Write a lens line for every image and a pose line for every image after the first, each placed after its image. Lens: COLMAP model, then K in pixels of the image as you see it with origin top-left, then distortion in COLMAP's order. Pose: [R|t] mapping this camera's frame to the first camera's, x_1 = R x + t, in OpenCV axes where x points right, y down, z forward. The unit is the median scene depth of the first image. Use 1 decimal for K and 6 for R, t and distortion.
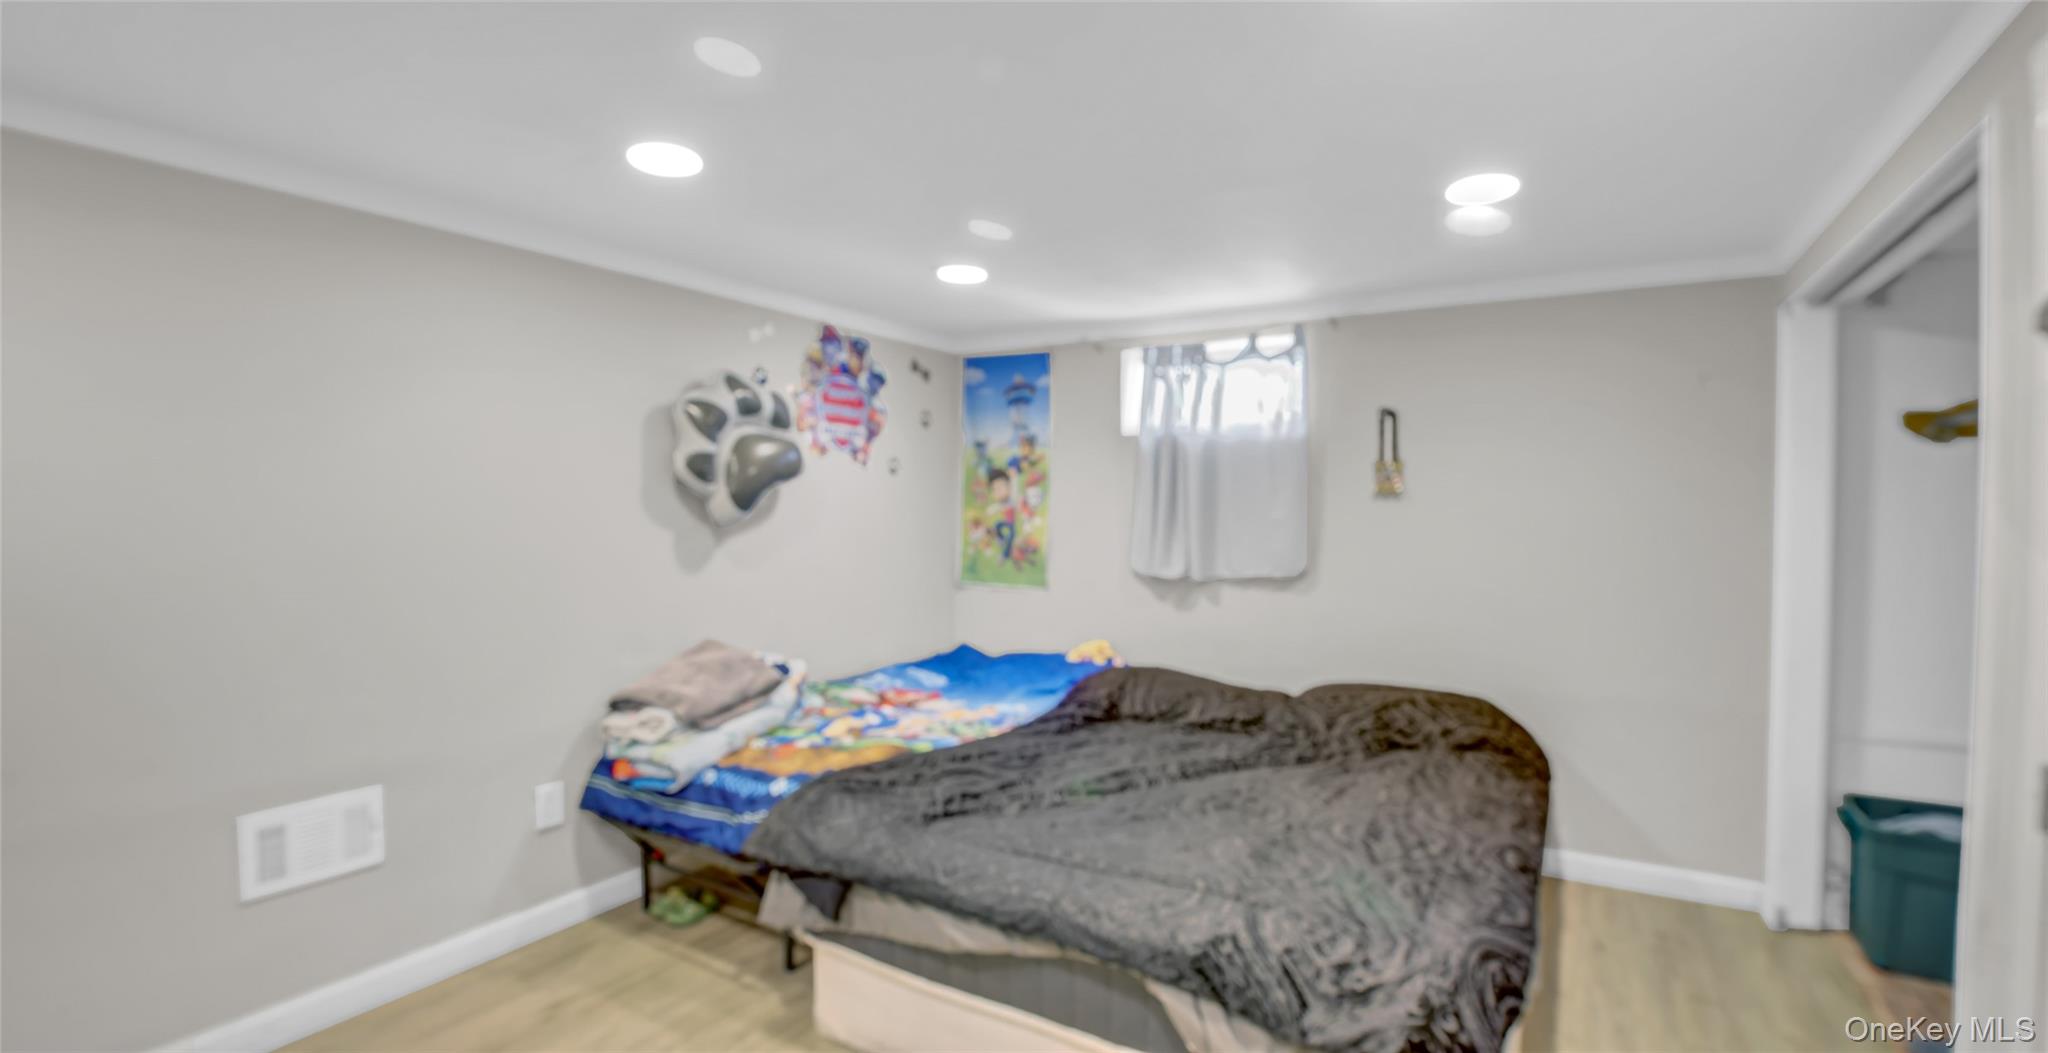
lens RADIAL K [[907.4, 0, 1021.9], [0, 907.4, 528.1], [0, 0, 1]] dist [-0.013837, -0.000194]
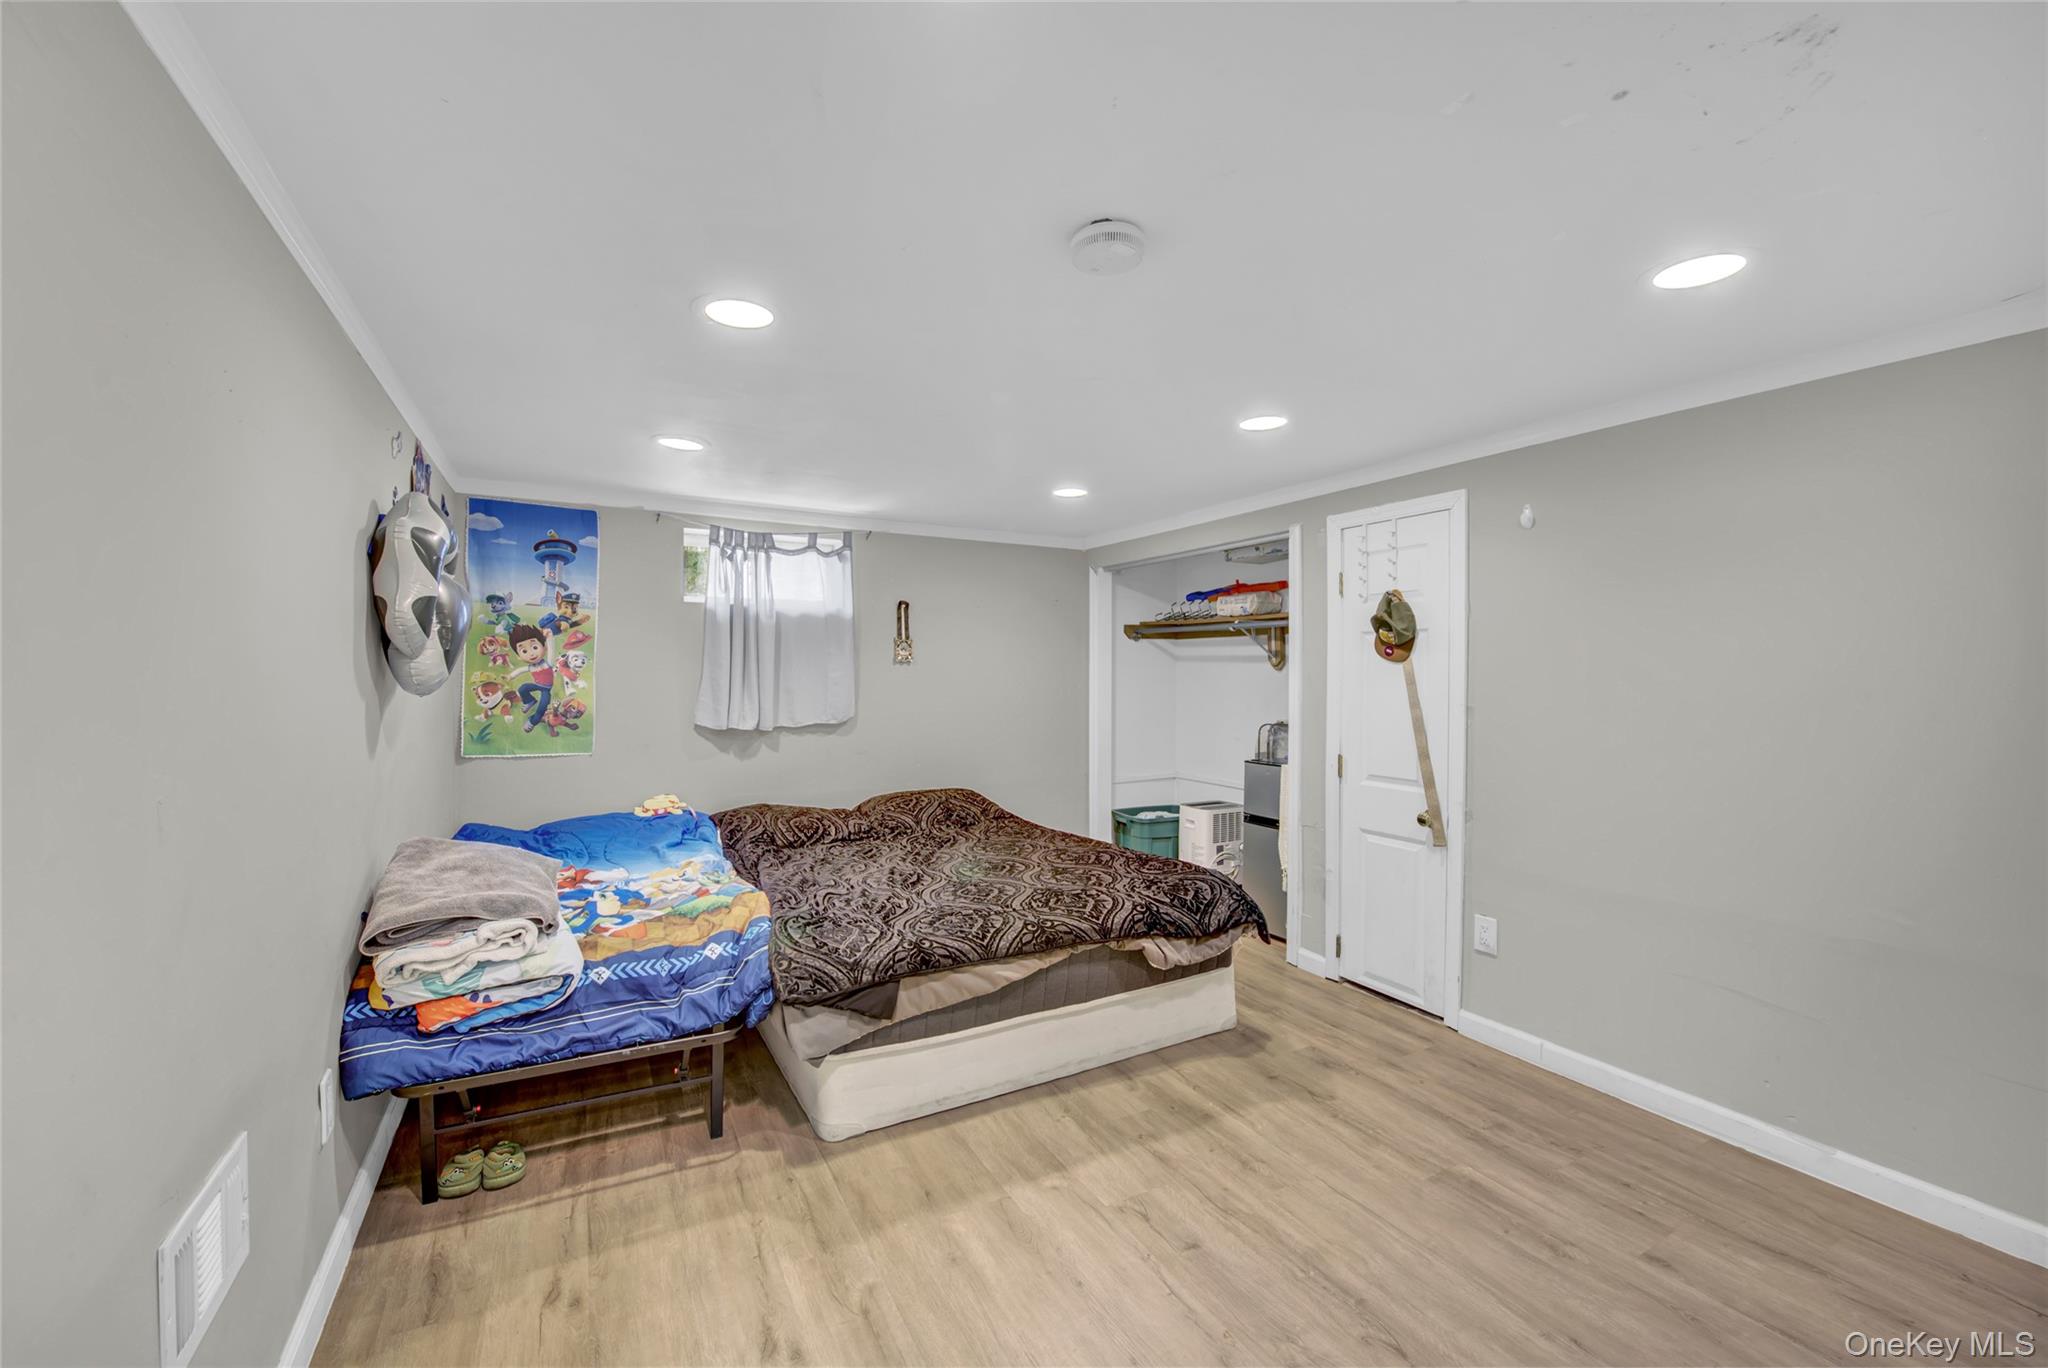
lens RADIAL K [[821.8, 0, 1022.4], [0, 821.8, 680.4], [0, 0, 1]] dist [-0.006498, -0.000673]
pose [[0.490562, -0.007758, 0.871371, -0.519592], [0.017372, 0.999849, -0.000878, -0.001868], [-0.871233, 0.015568, 0.490623, 0.154397]]
